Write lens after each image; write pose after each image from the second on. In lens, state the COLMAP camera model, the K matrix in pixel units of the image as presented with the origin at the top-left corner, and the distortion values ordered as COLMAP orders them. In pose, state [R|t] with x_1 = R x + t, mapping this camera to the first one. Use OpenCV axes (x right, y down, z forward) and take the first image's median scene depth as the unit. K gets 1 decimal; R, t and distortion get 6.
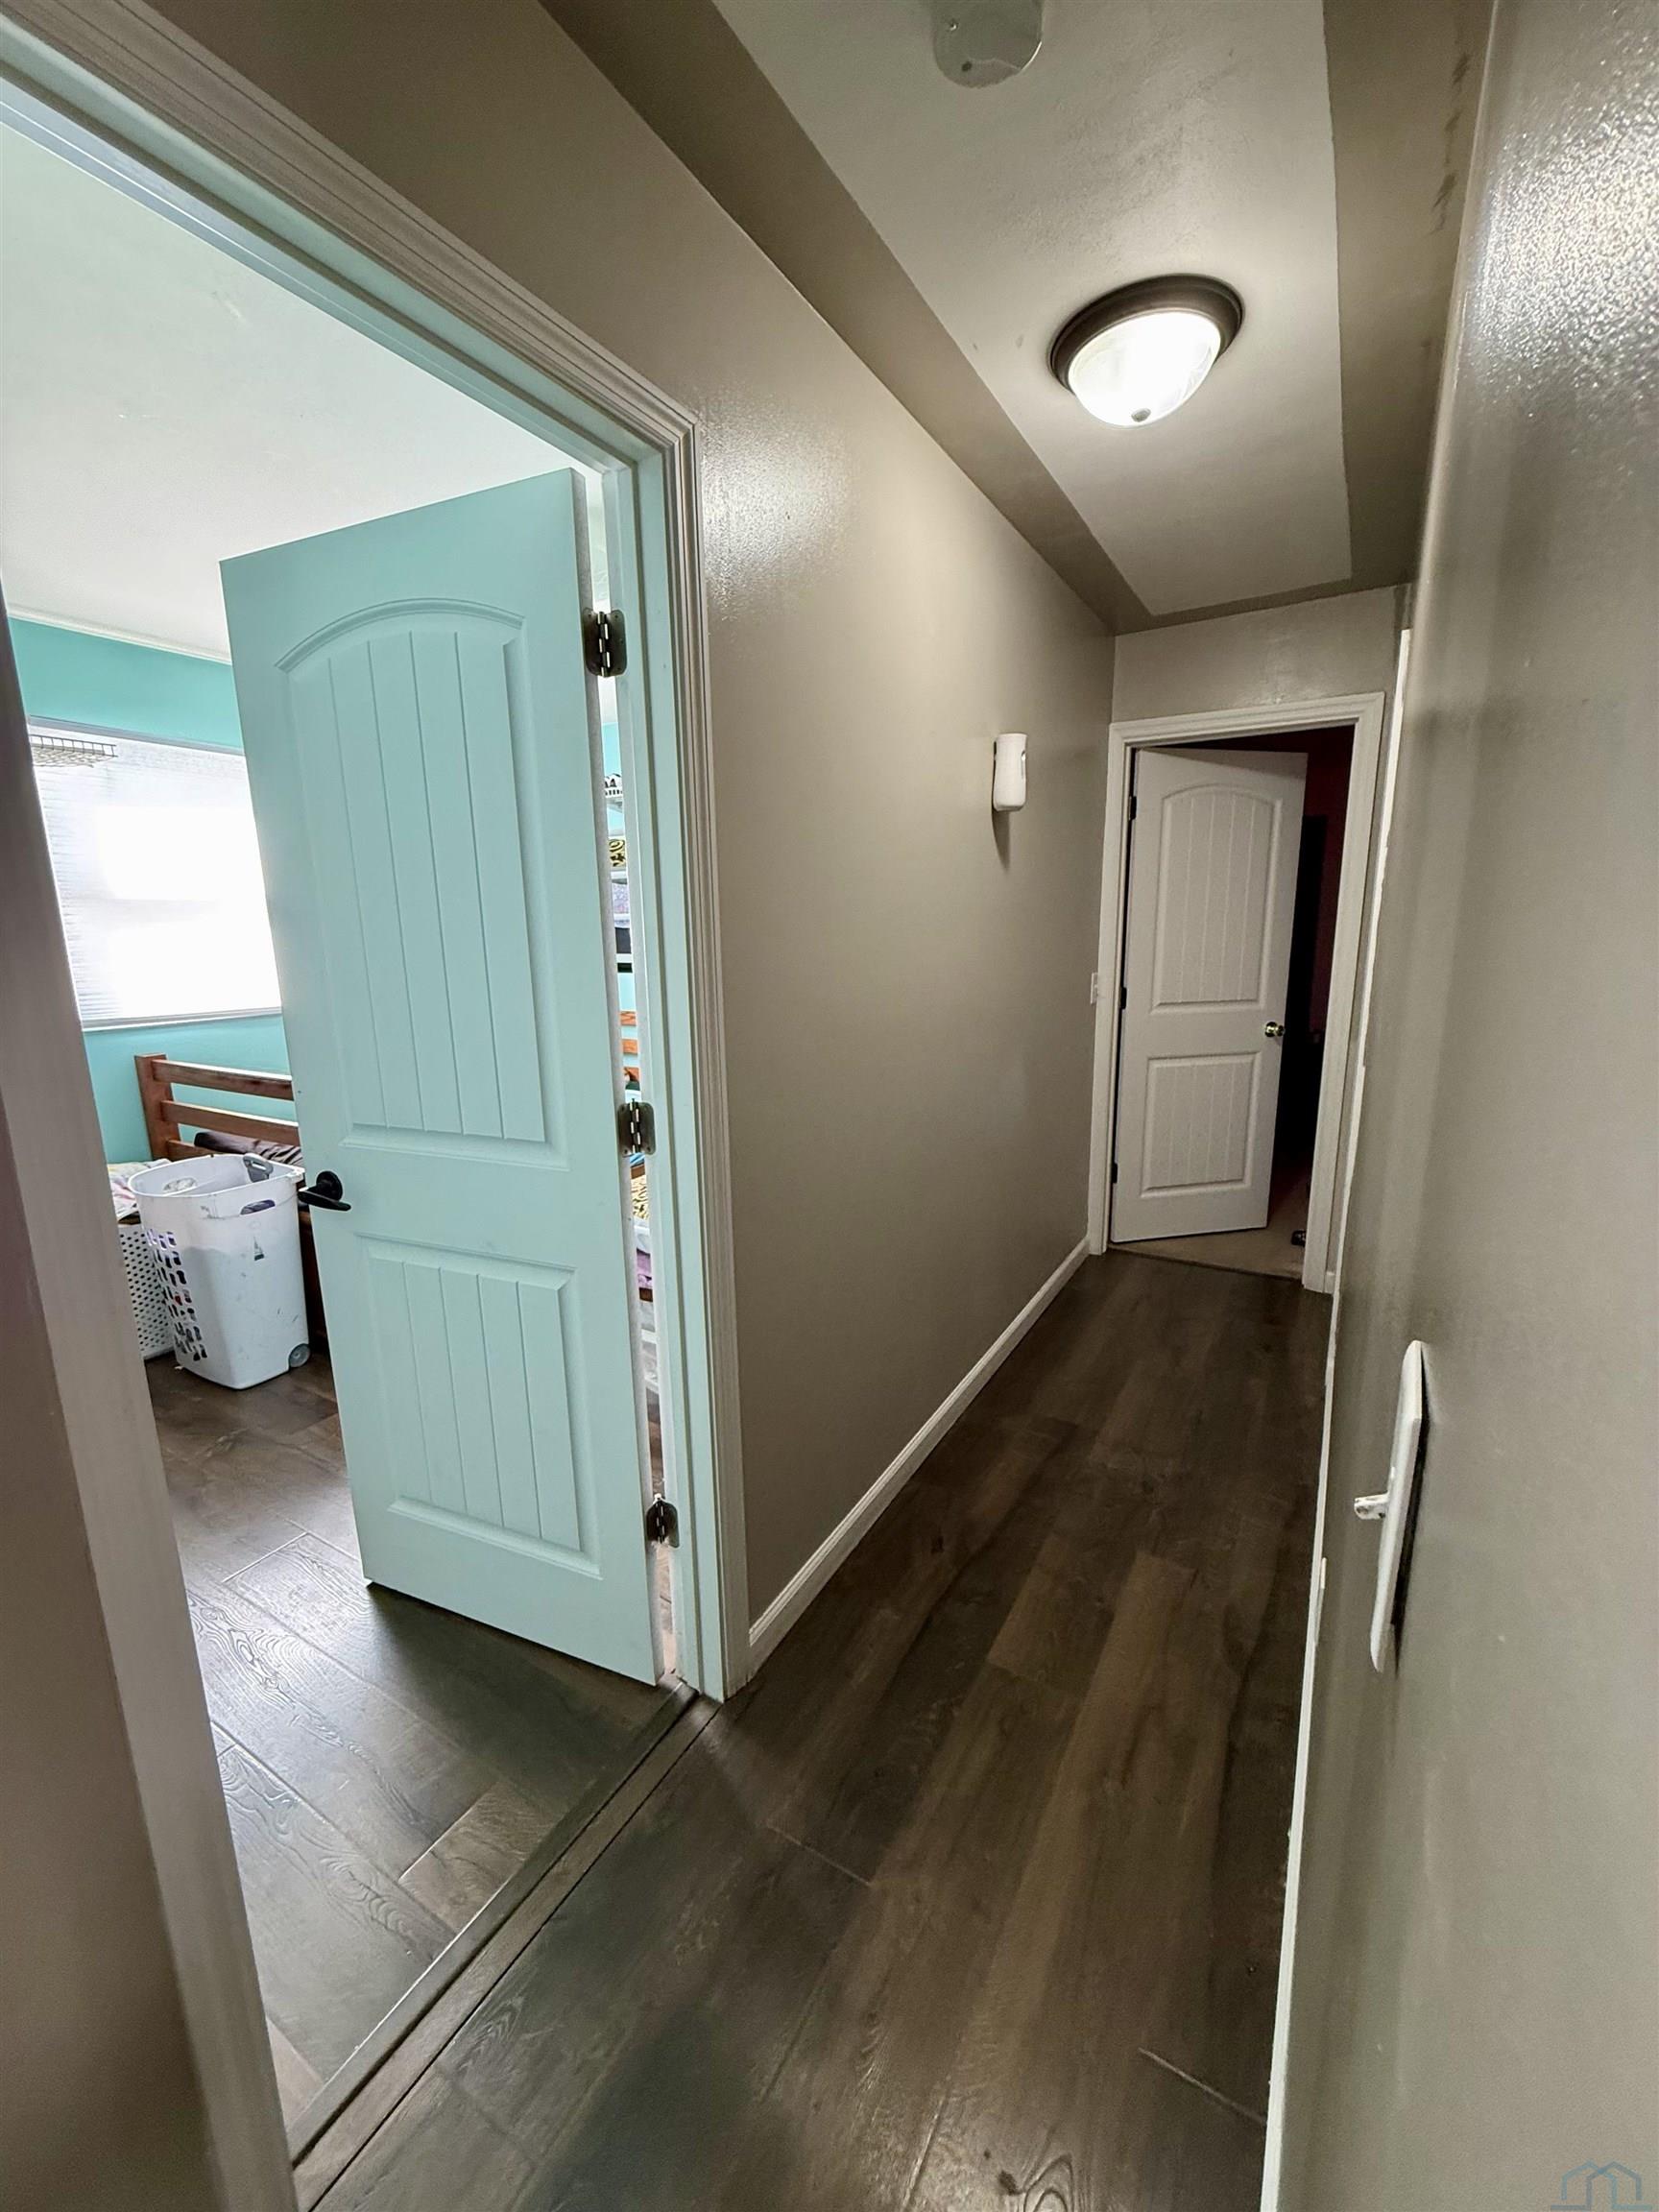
lens RADIAL K [[885.4, 0, 832.5], [0, 885.4, 1110.2], [0, 0, 1]] dist [-0.000437, 0.000067]
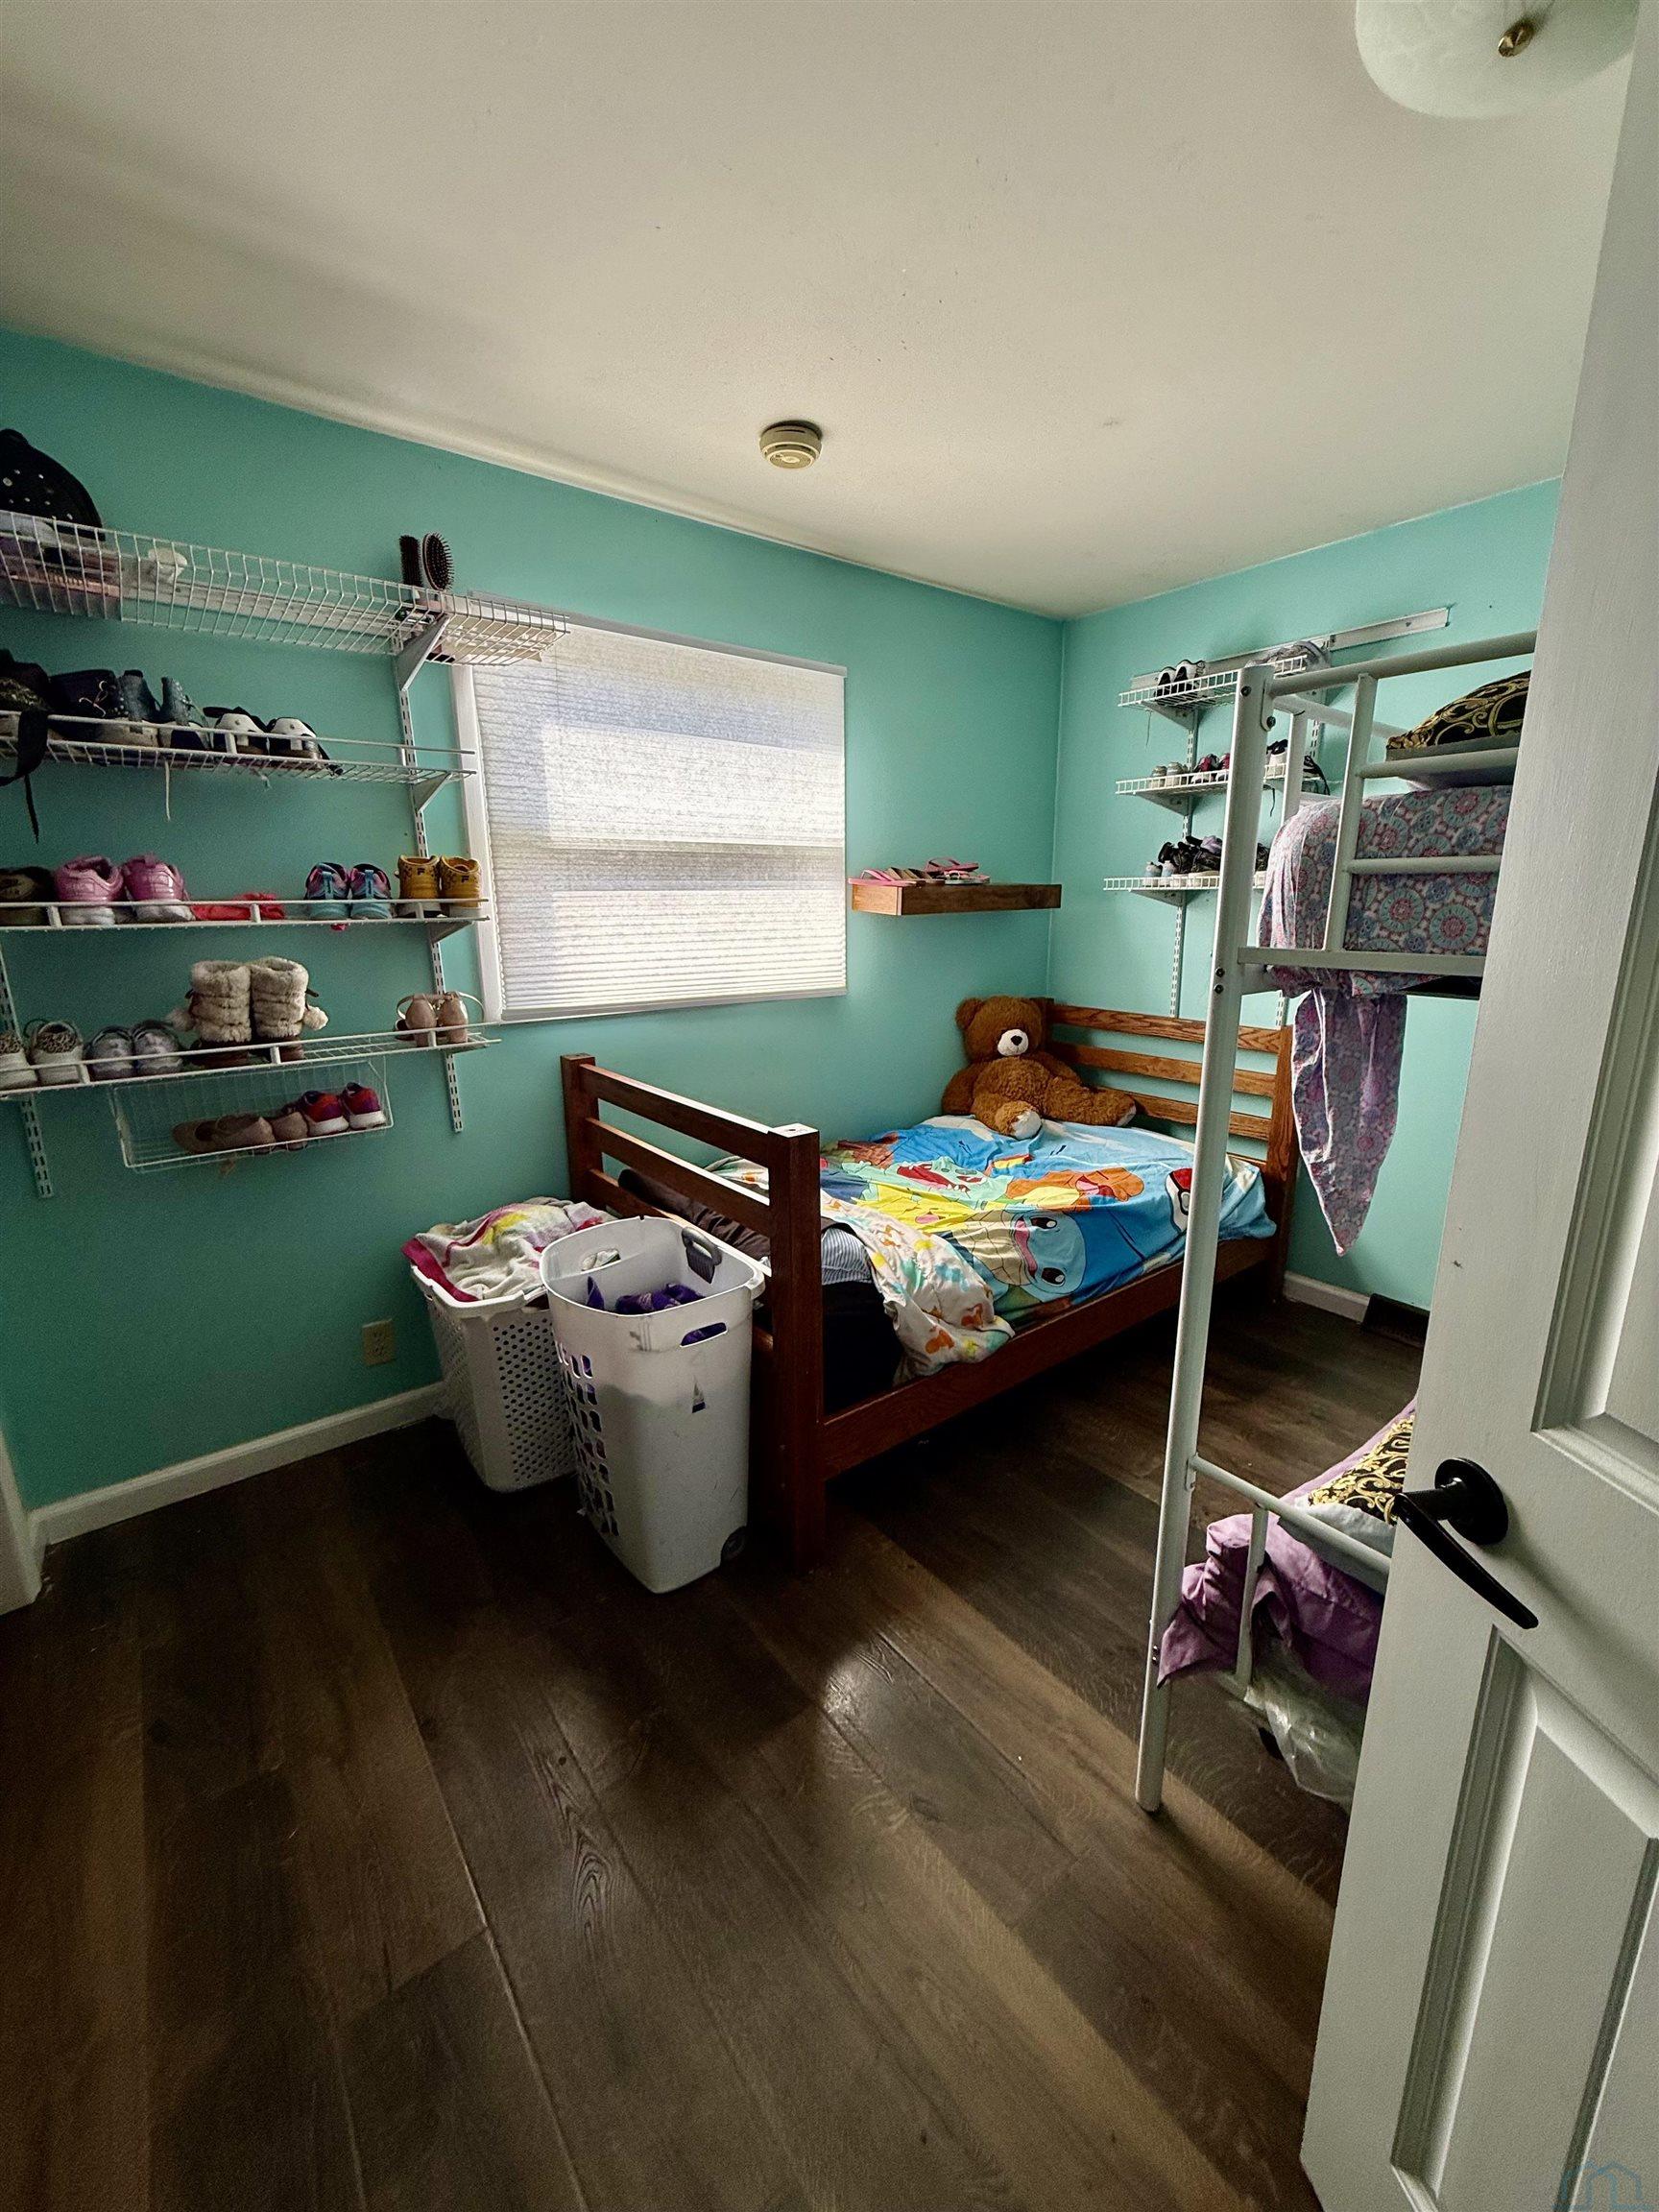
lens RADIAL K [[885.4, 0, 830.2], [0, 885.4, 1104.2], [0, 0, 1]] dist [-0.000437, 0.000067]
pose [[0.928866, 0.091218, -0.359010, -0.332633], [-0.081679, 0.995787, 0.041684, -0.082056], [0.361299, -0.009395, 0.932403, 0.418848]]
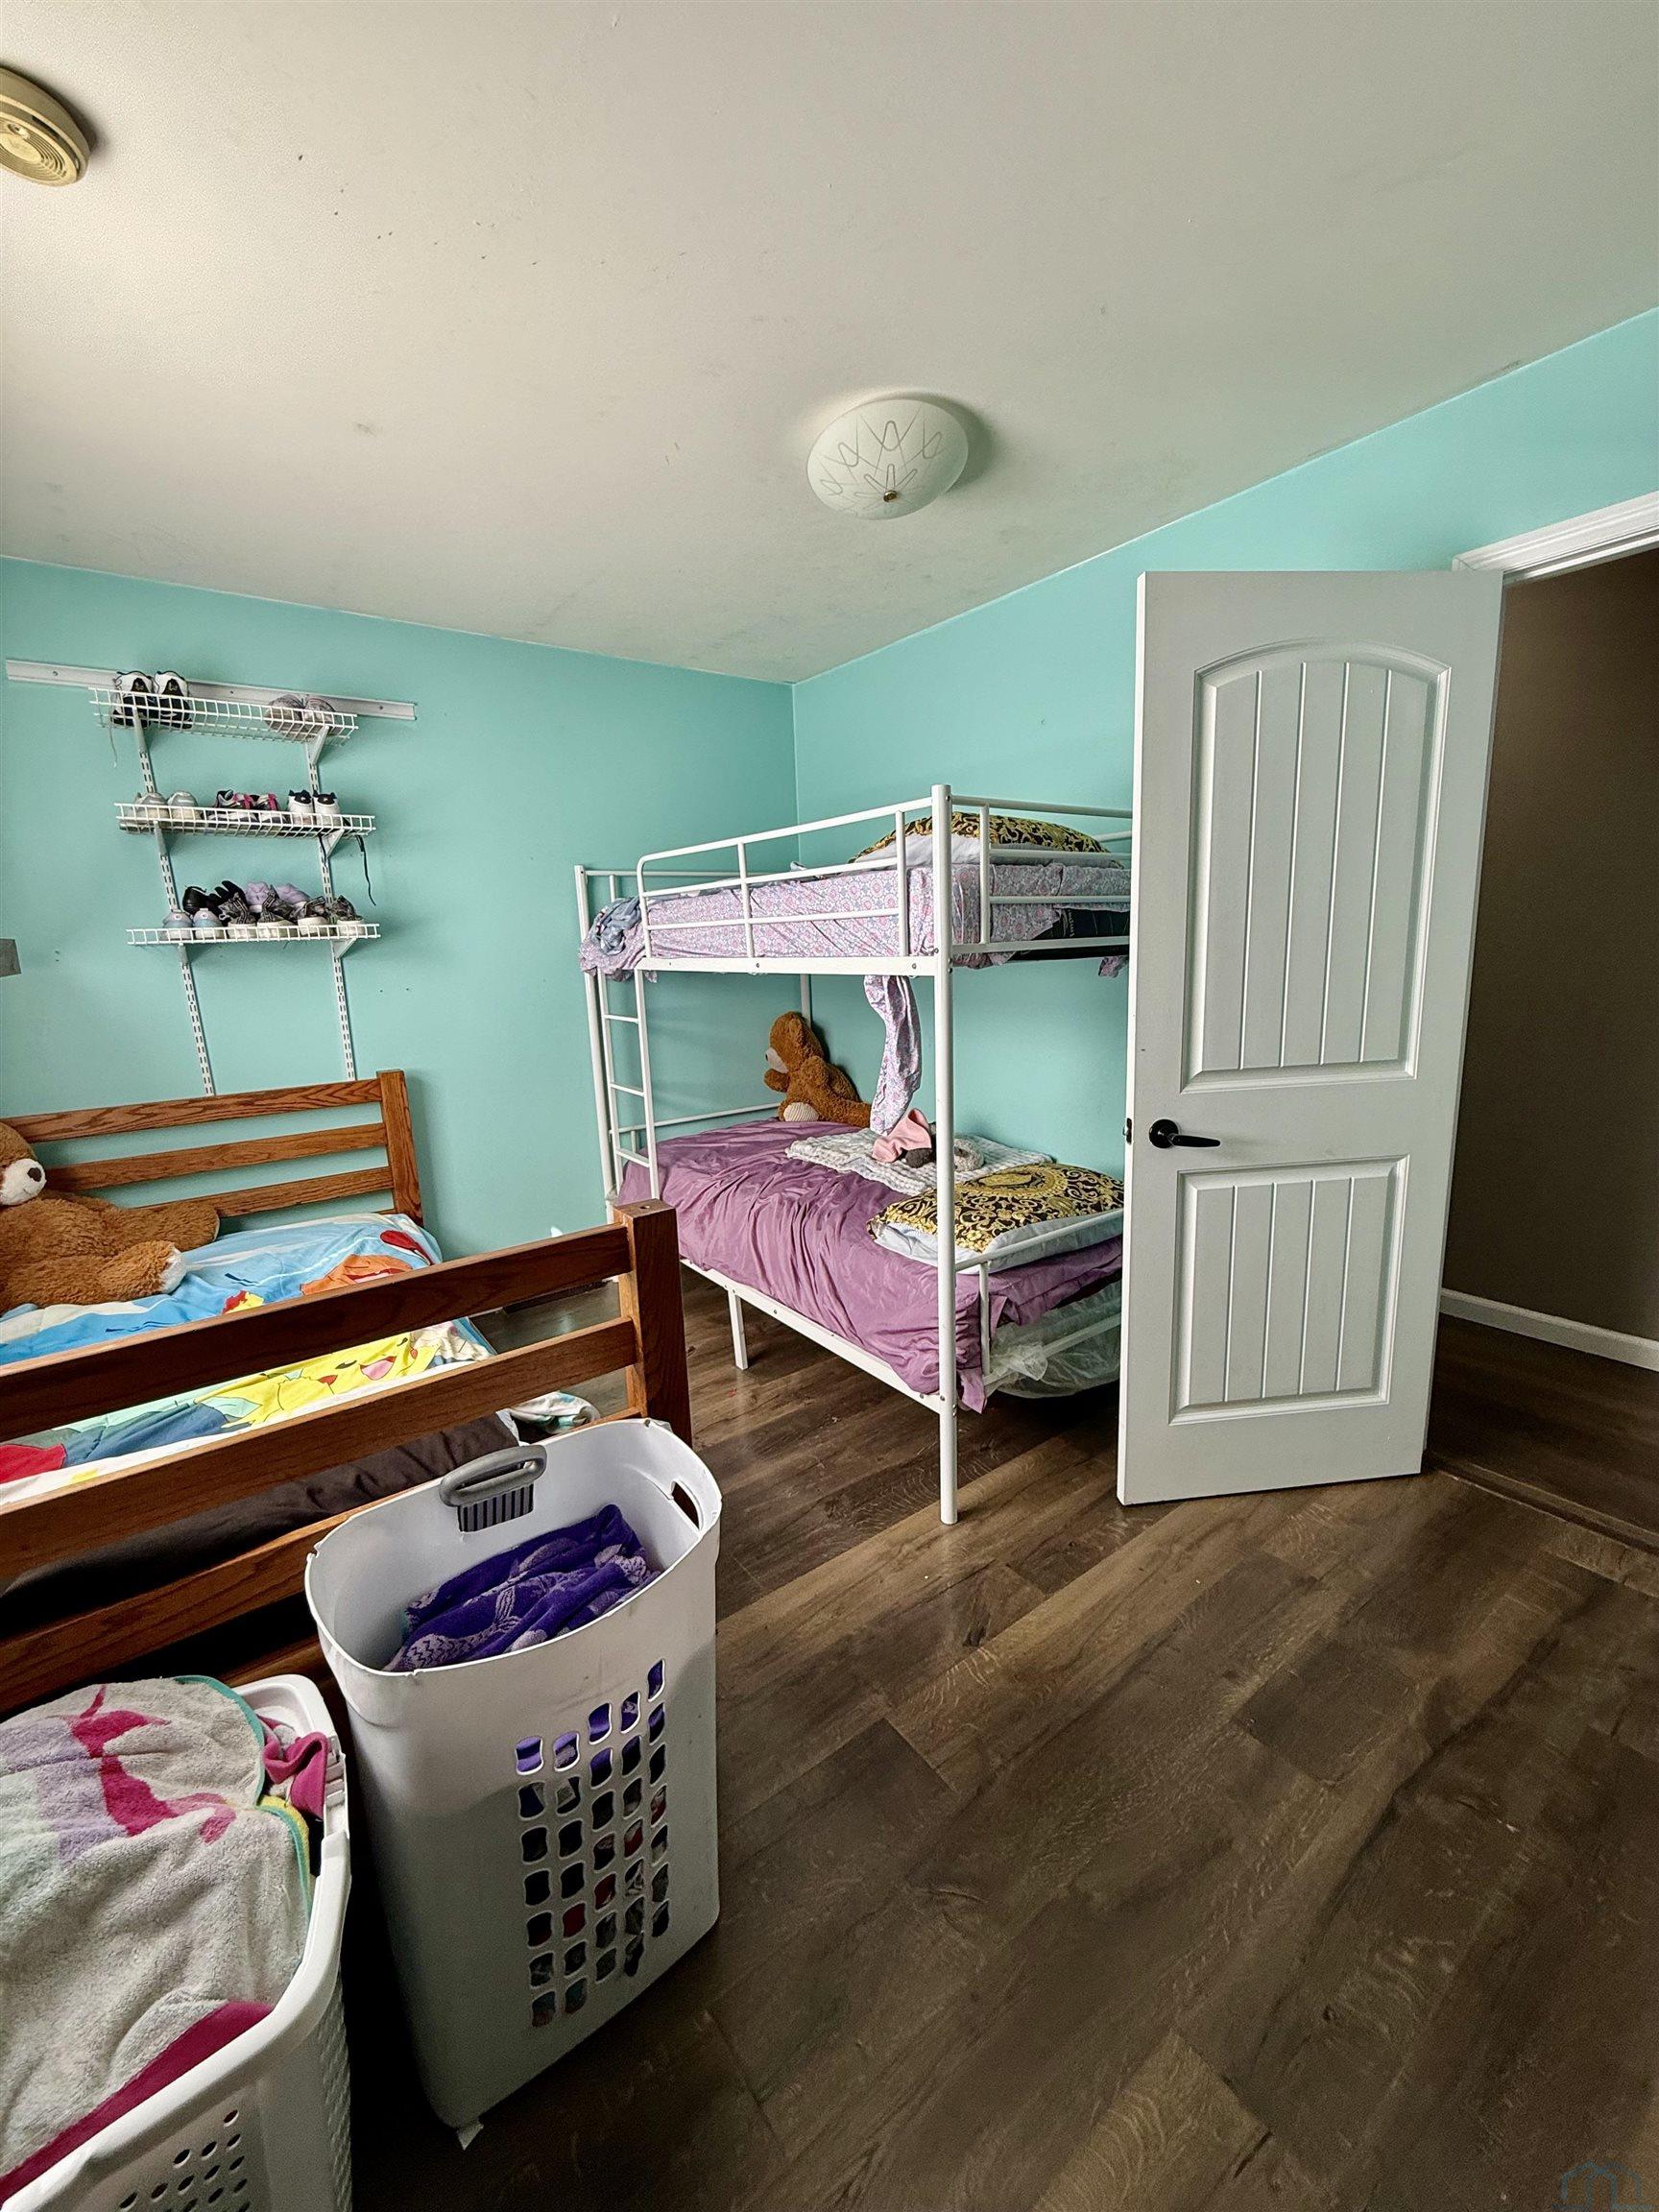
lens RADIAL K [[885.4, 0, 829.8], [0, 885.4, 1101.5], [0, 0, 1]] dist [-0.000437, 0.000067]
pose [[0.391709, -0.172850, 0.903707, -0.925984], [0.223198, 0.970709, 0.088920, -0.112593], [-0.892607, 0.166874, 0.418815, 0.652402]]
